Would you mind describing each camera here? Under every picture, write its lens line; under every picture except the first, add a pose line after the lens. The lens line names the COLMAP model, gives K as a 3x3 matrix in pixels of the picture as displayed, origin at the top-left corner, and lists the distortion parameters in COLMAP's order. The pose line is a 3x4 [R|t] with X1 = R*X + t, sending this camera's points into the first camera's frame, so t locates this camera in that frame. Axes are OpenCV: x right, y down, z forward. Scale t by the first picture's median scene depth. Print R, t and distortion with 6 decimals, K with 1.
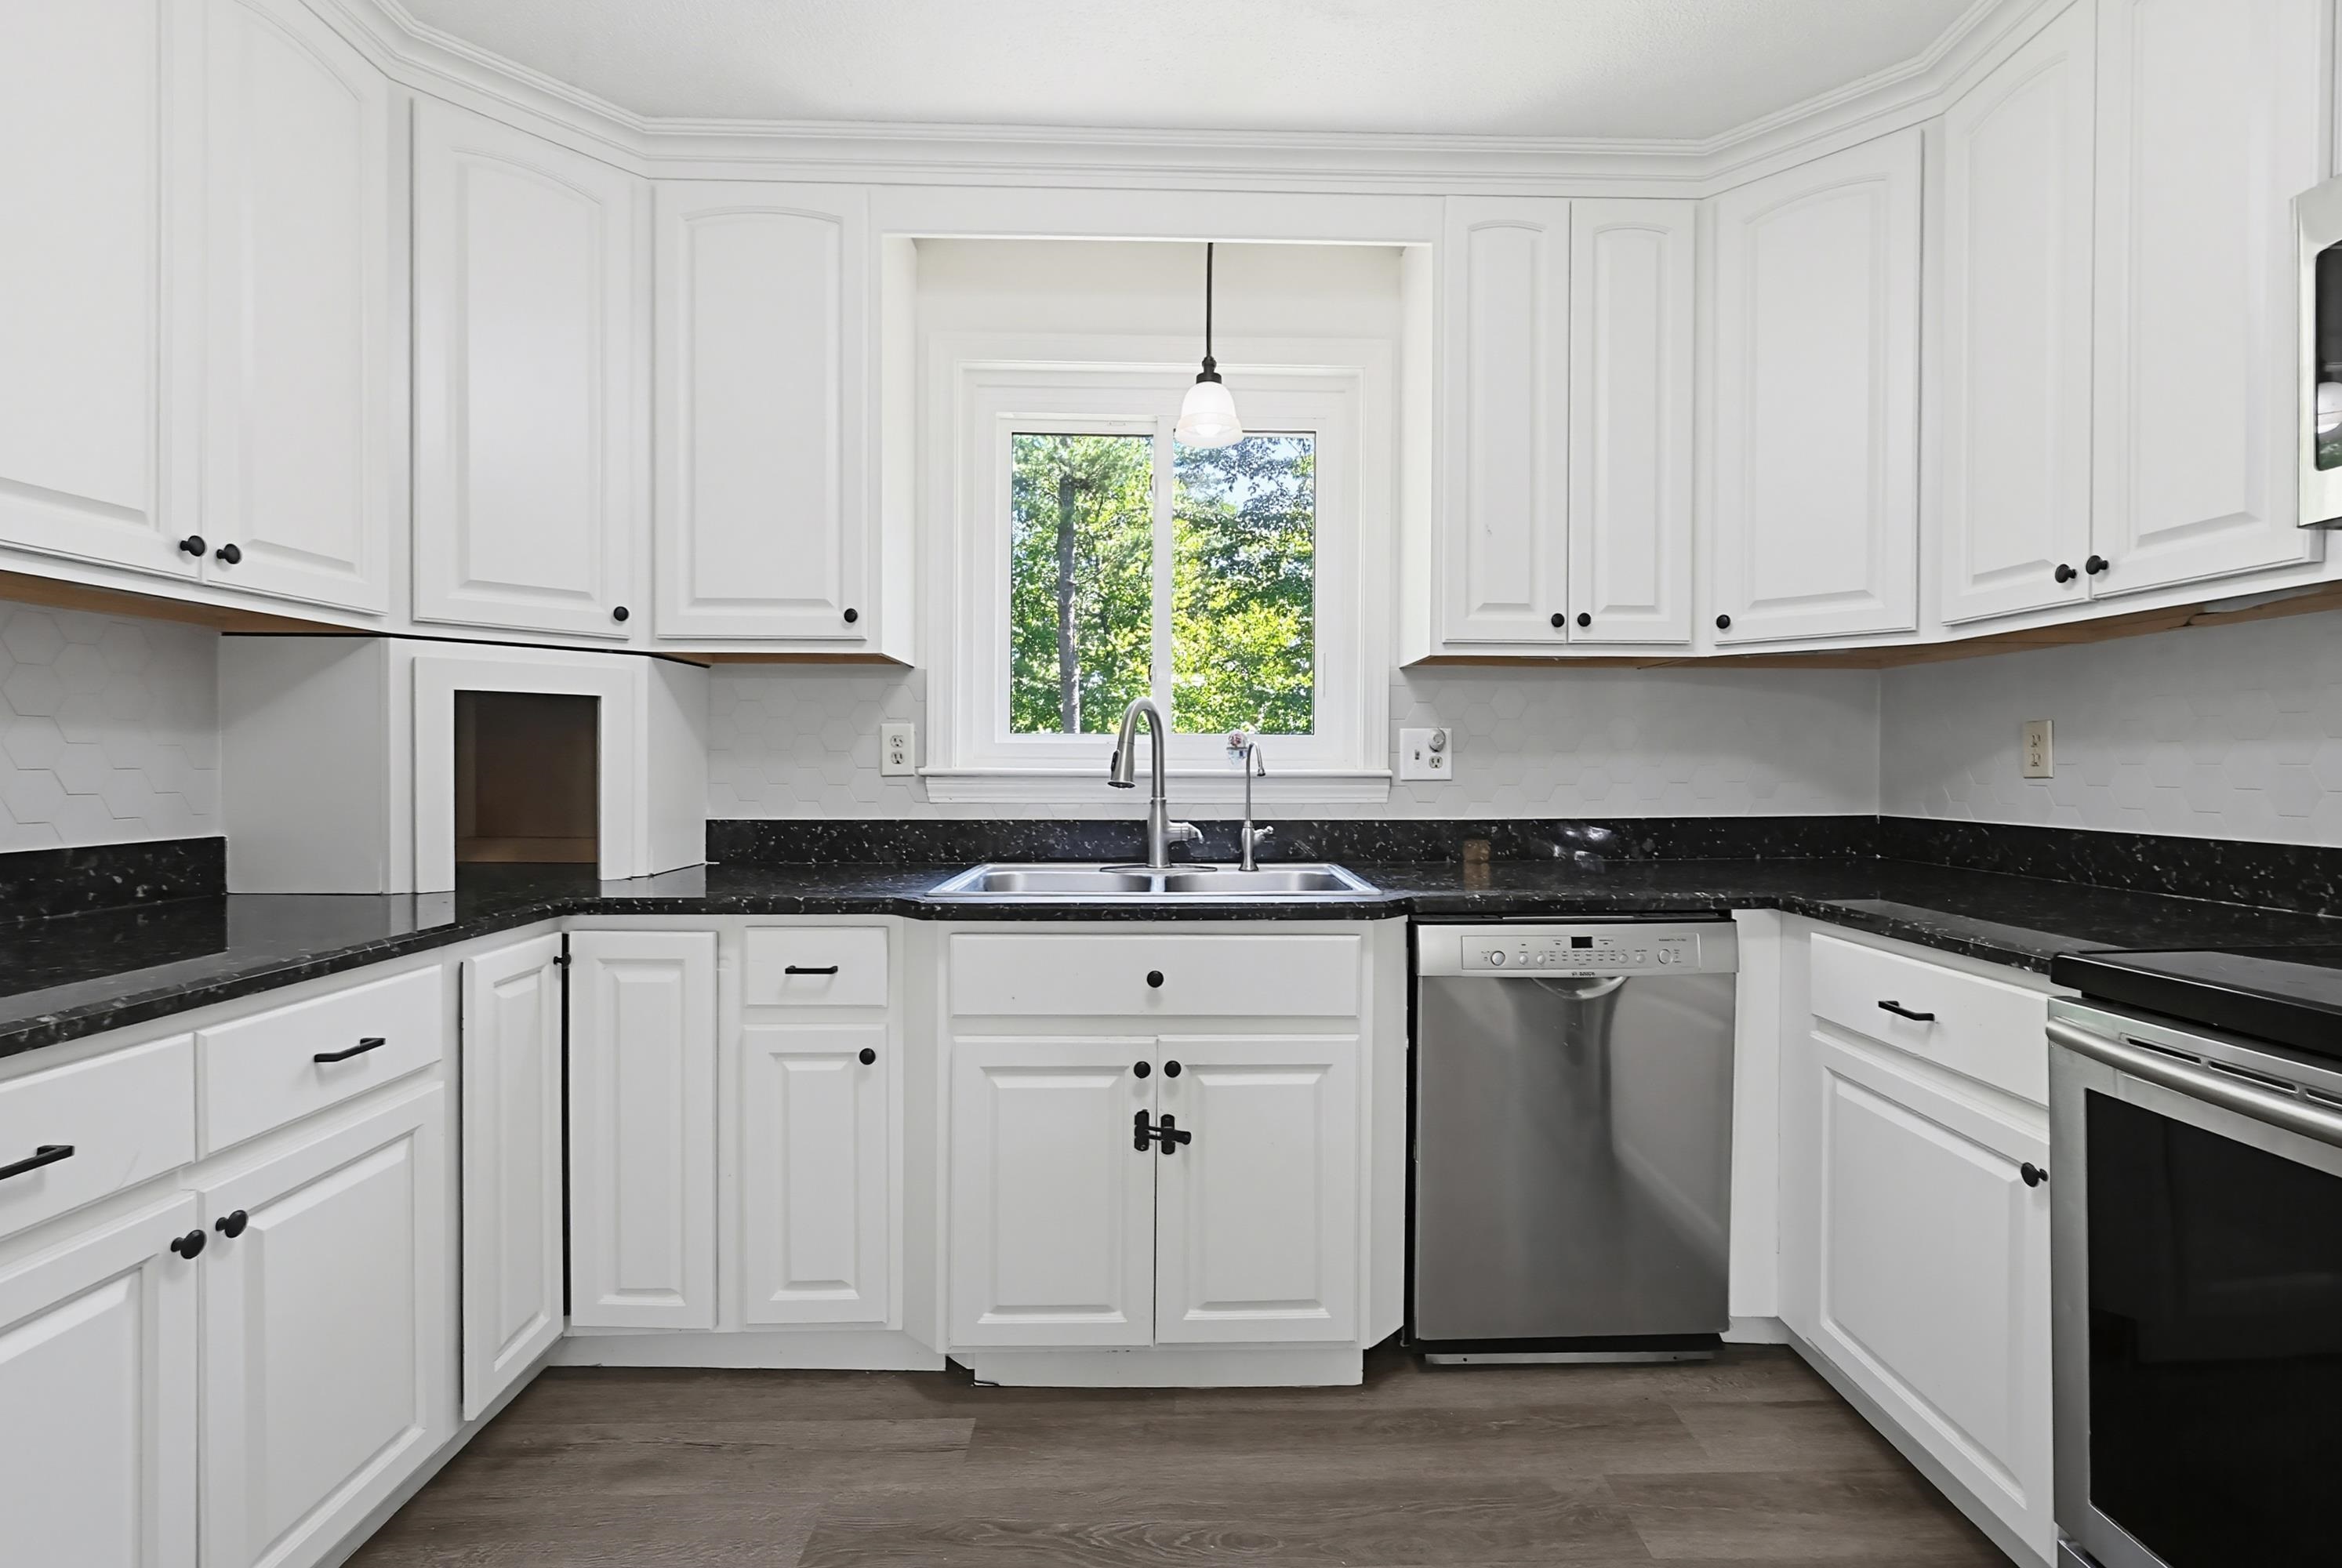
lens RADIAL K [[1016.2, 0, 1200.3], [0, 1016.2, 776.6], [0, 0, 1]] dist [-0.001008, 0.000394]
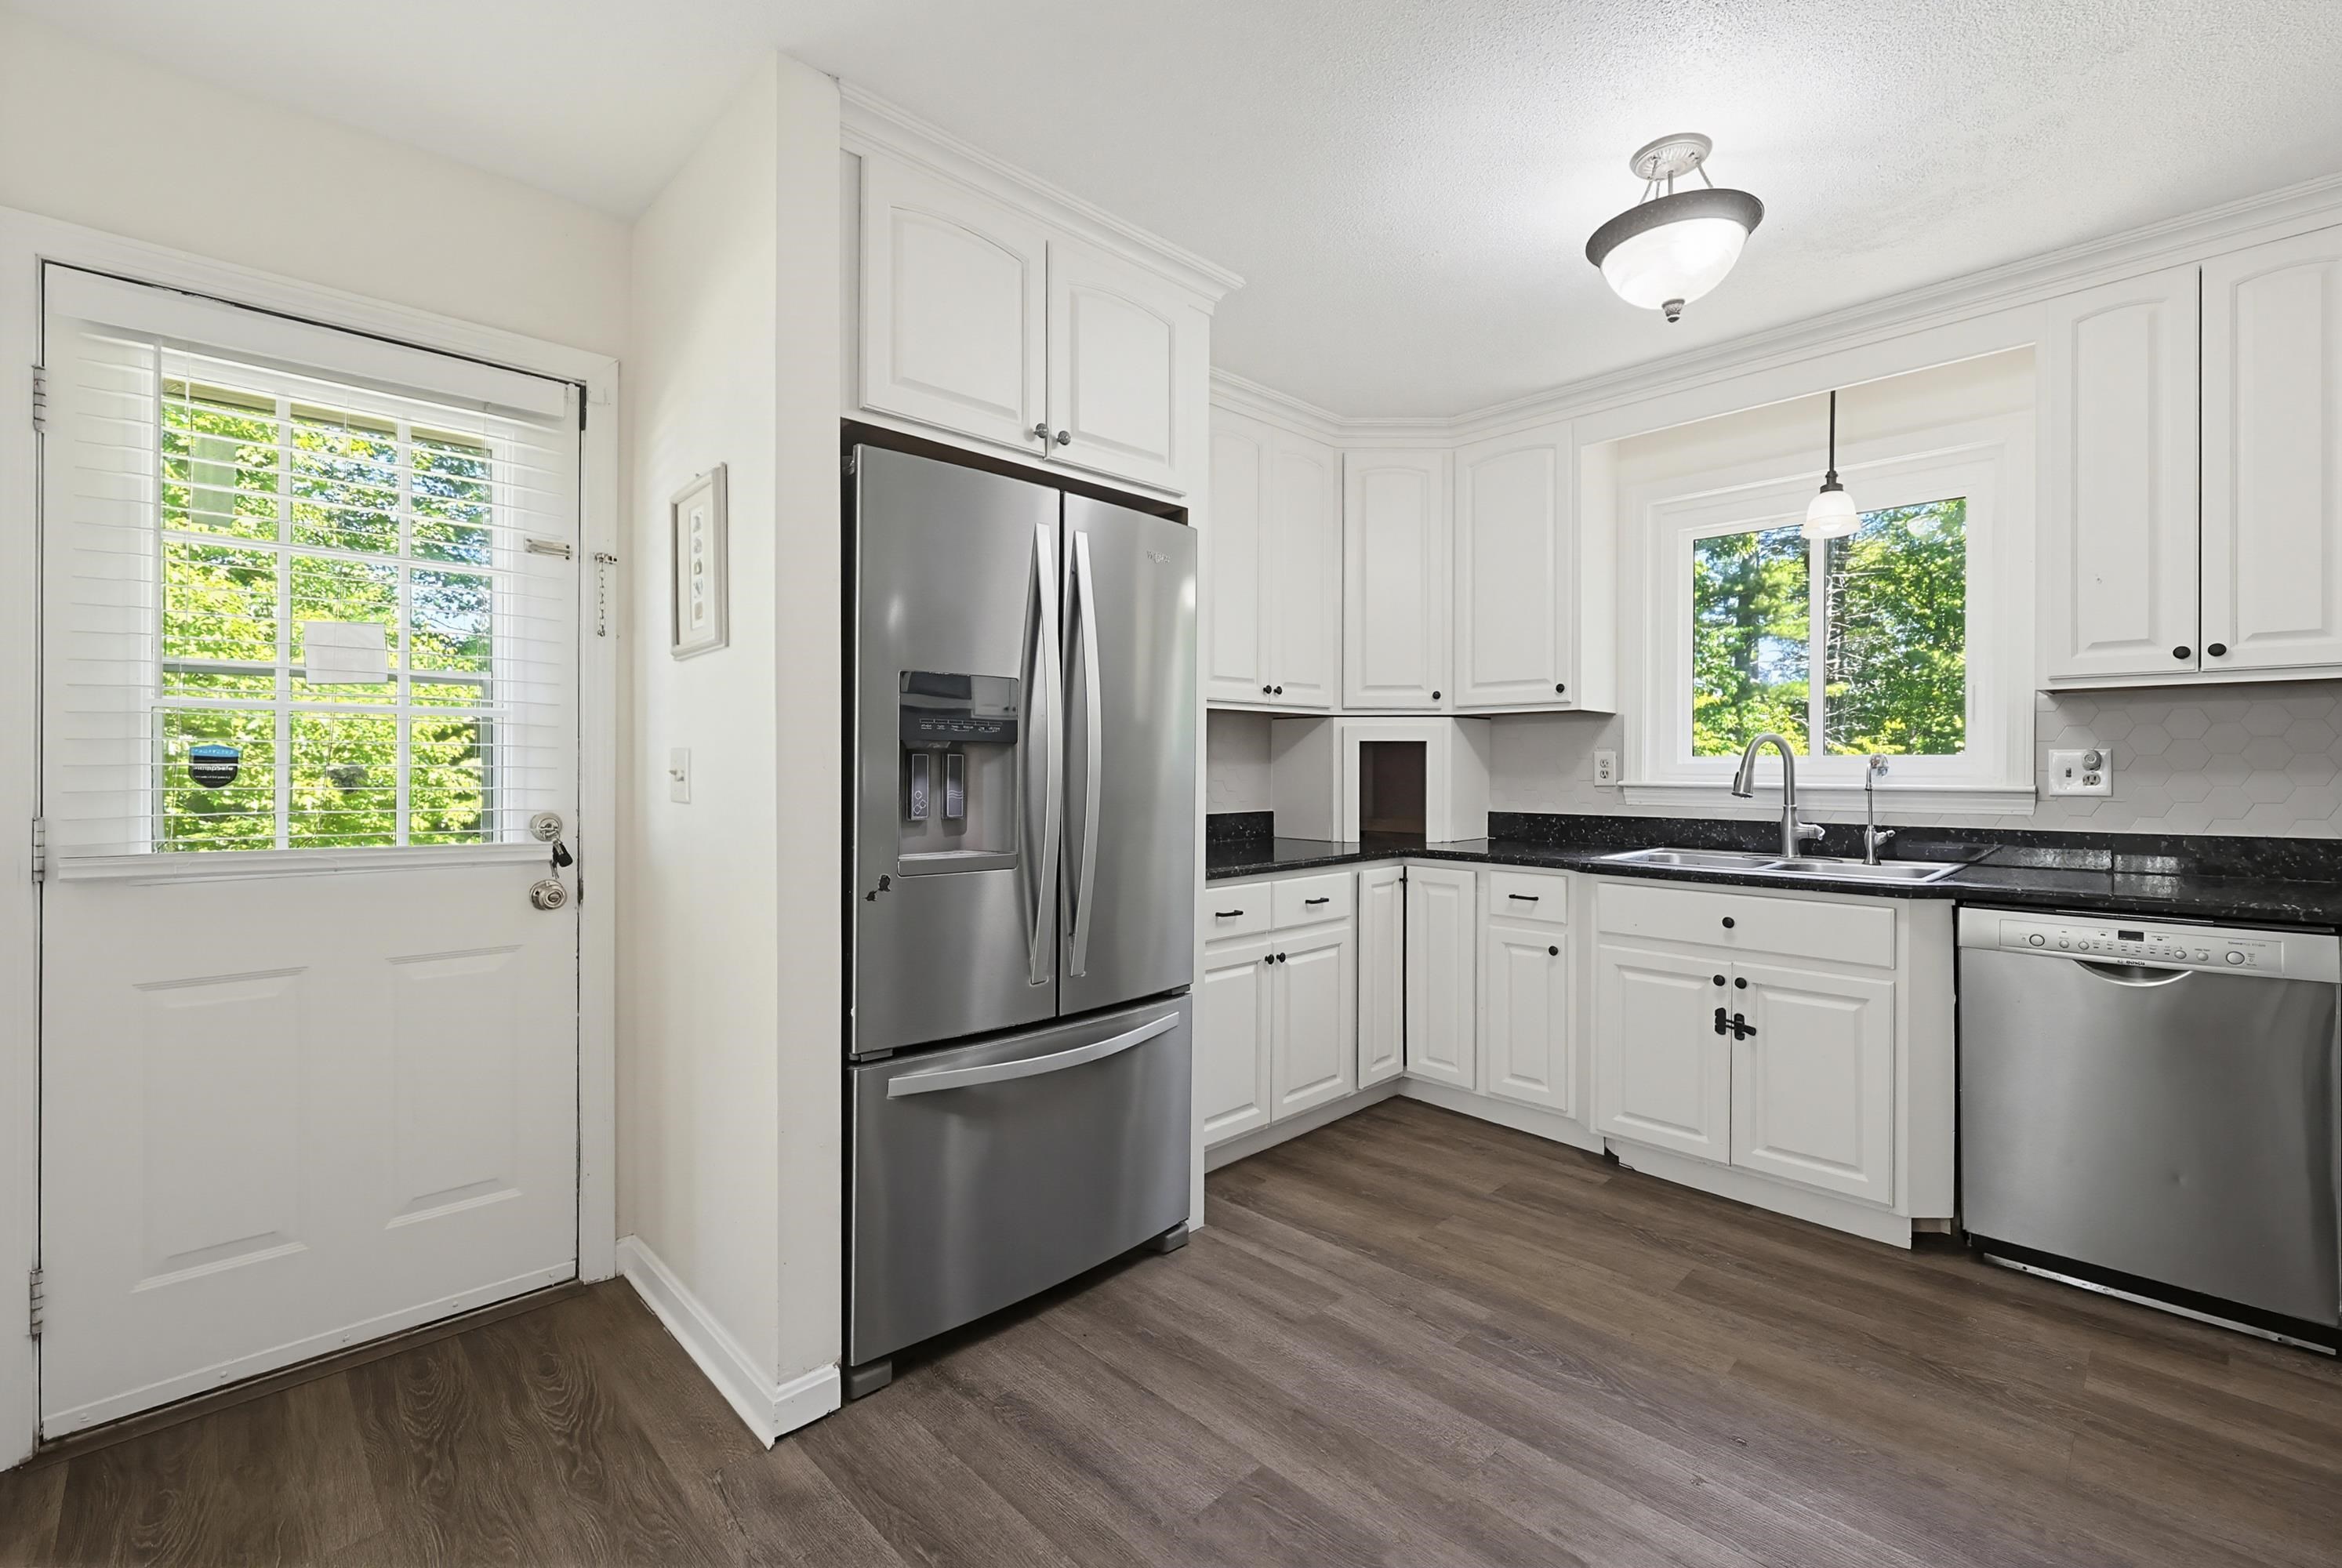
lens RADIAL K [[1016.2, 0, 1176.5], [0, 1016.2, 770.5], [0, 0, 1]] dist [-0.001008, 0.000394]
pose [[0.678259, 0.001174, -0.734822, 0.480073], [-0.008285, 0.999947, -0.006050, -0.012709], [0.734777, 0.010191, 0.678233, -0.607866]]
